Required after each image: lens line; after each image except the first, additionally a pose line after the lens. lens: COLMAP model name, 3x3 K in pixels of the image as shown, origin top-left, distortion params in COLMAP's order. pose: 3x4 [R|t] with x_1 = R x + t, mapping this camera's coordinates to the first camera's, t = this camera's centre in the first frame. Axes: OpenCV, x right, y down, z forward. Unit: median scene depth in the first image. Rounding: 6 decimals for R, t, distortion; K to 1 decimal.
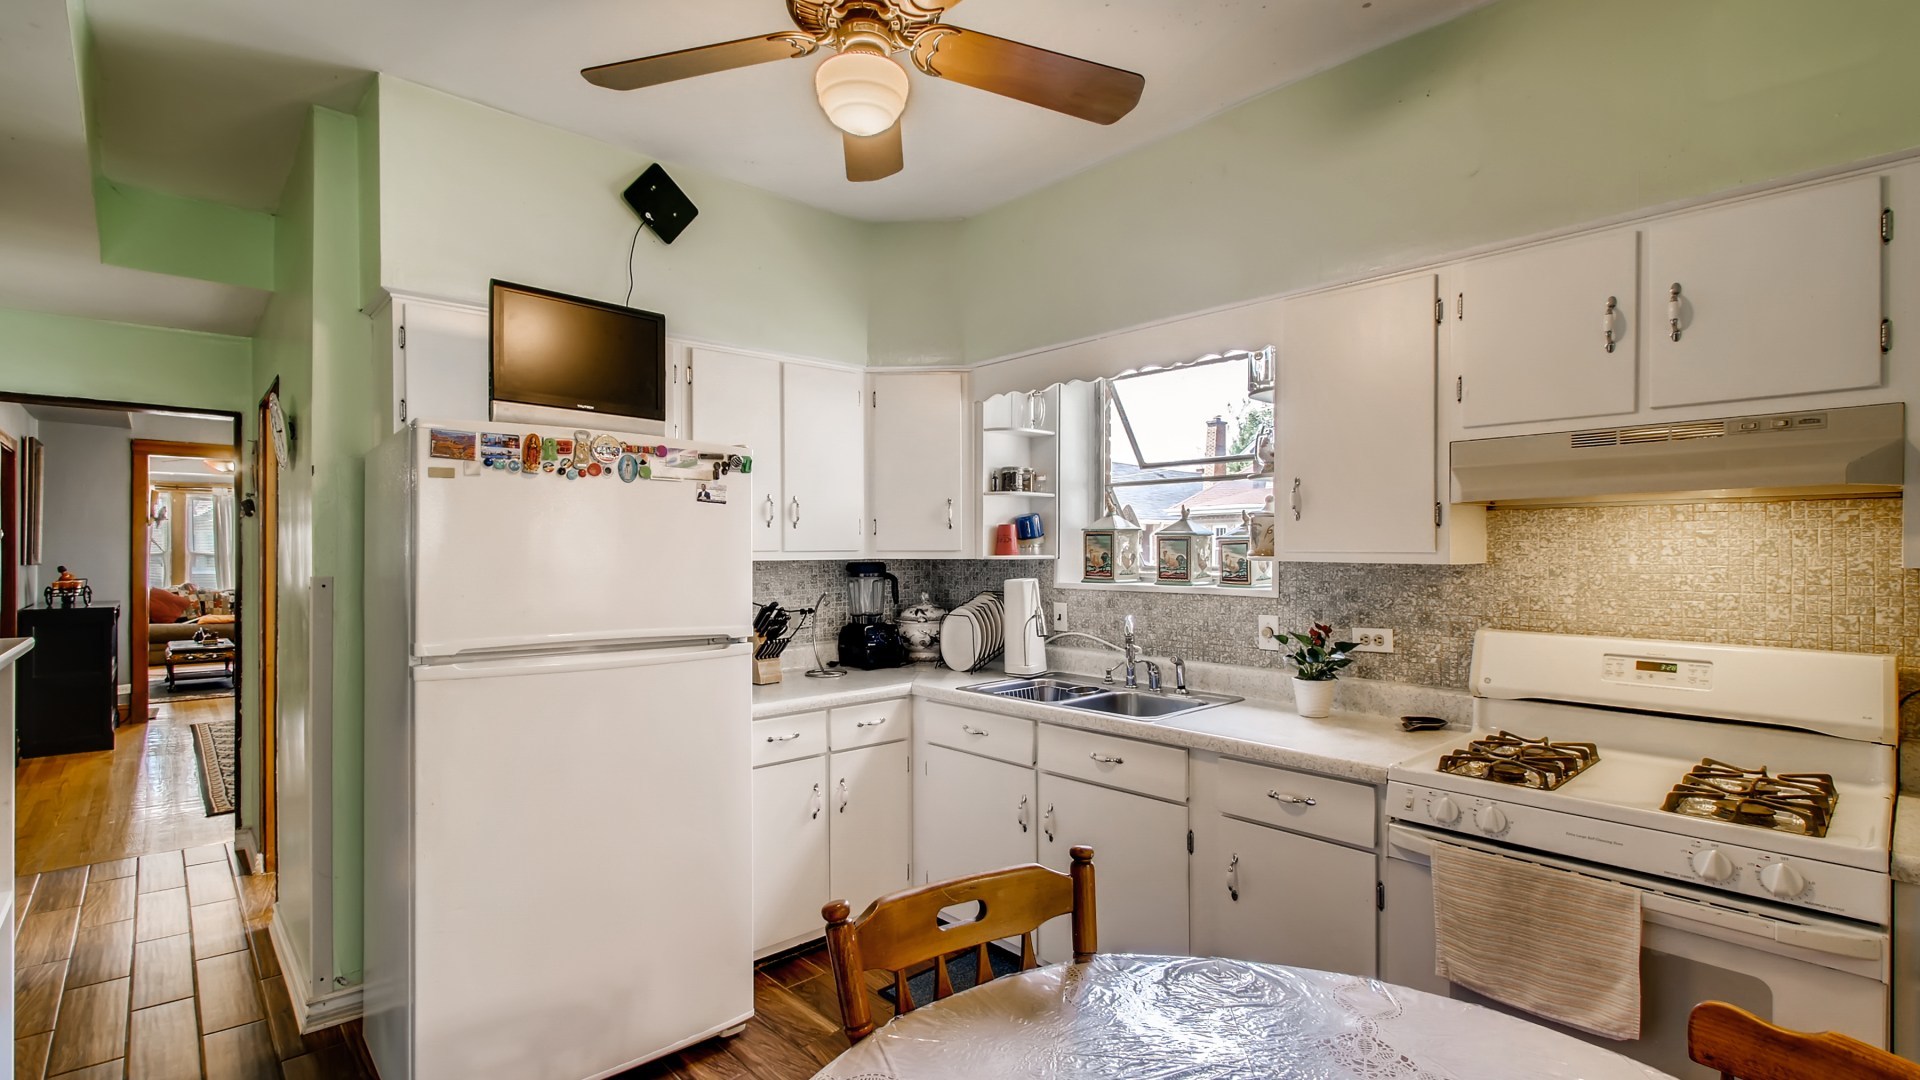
lens RADIAL K [[901.6, 0, 903.8], [0, 901.6, 551.8], [0, 0, 1]] dist [0.005680, -0.001043]
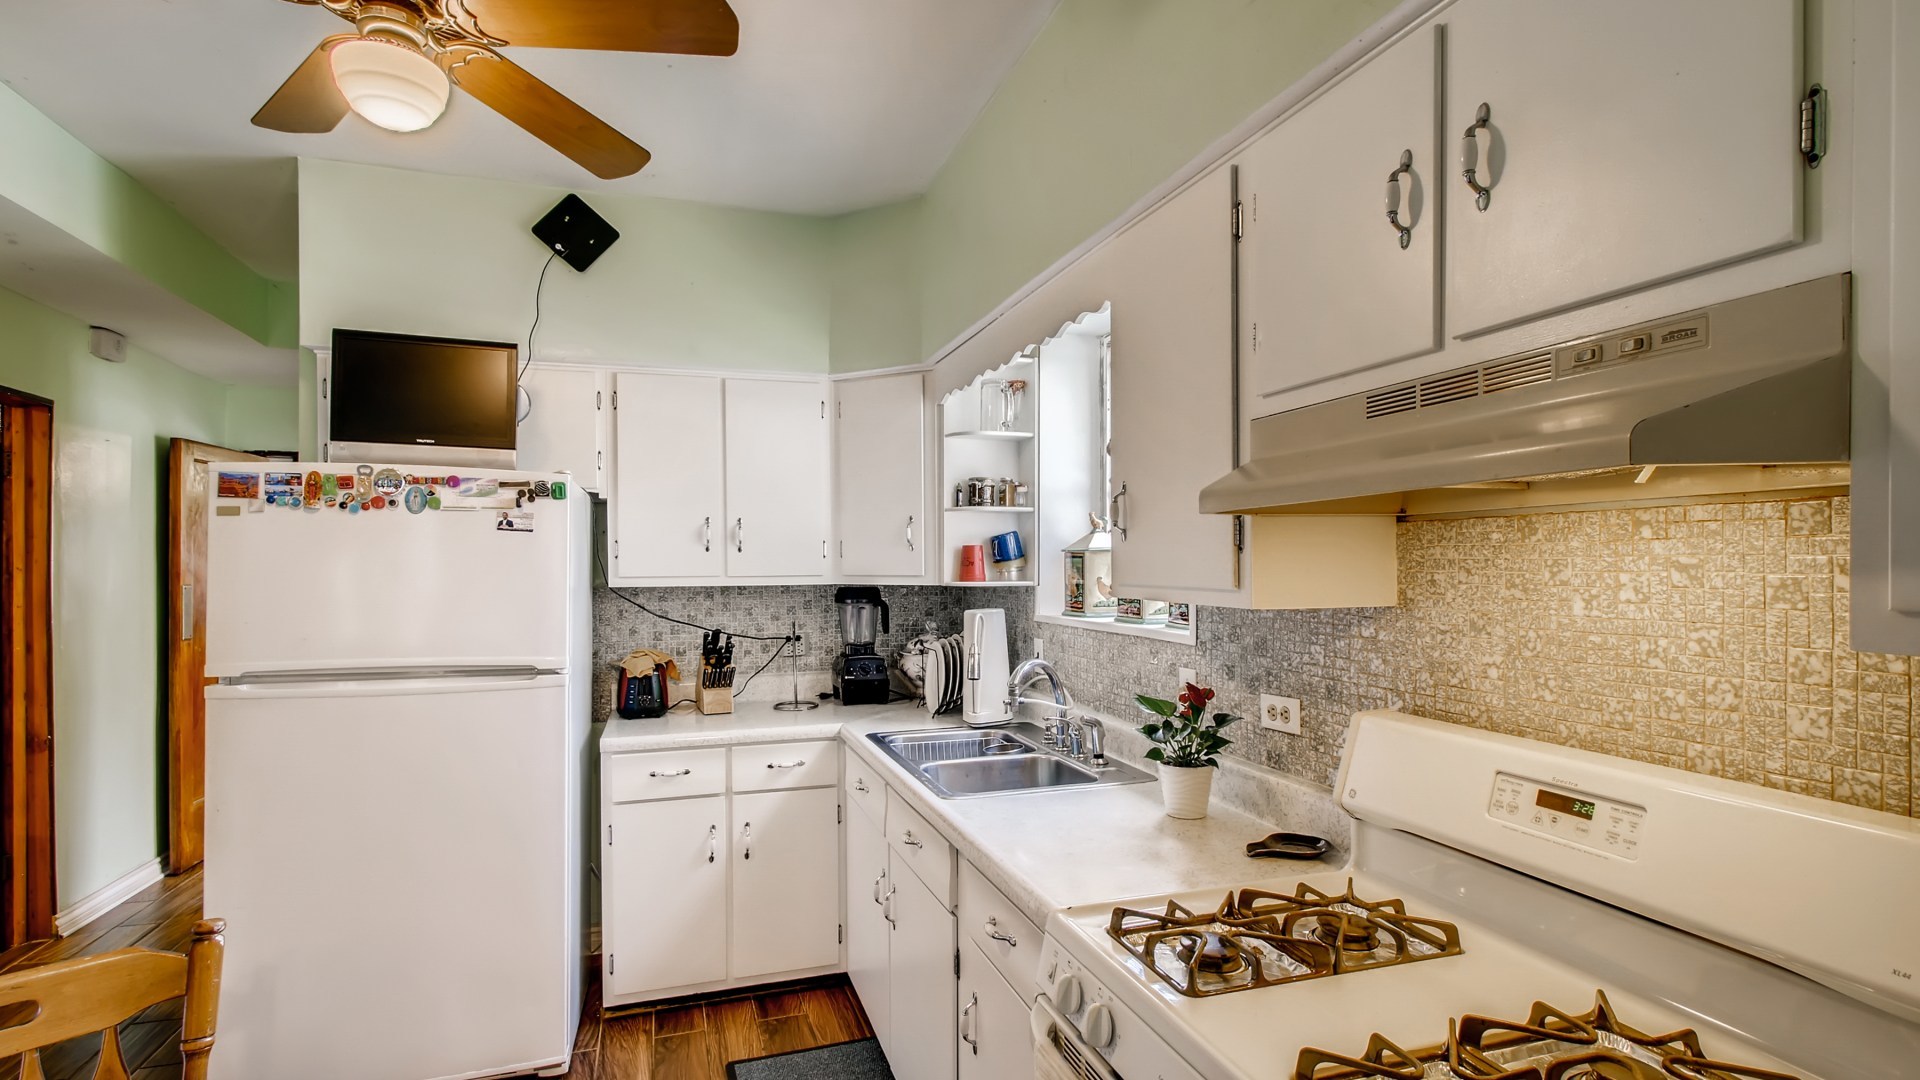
lens RADIAL K [[901.6, 0, 916.5], [0, 901.6, 567.4], [0, 0, 1]] dist [0.005680, -0.001043]
pose [[0.911564, -0.000711, -0.411157, 0.584358], [0.002177, 0.999993, 0.003098, -0.016866], [0.411152, -0.003719, 0.911559, 0.280264]]
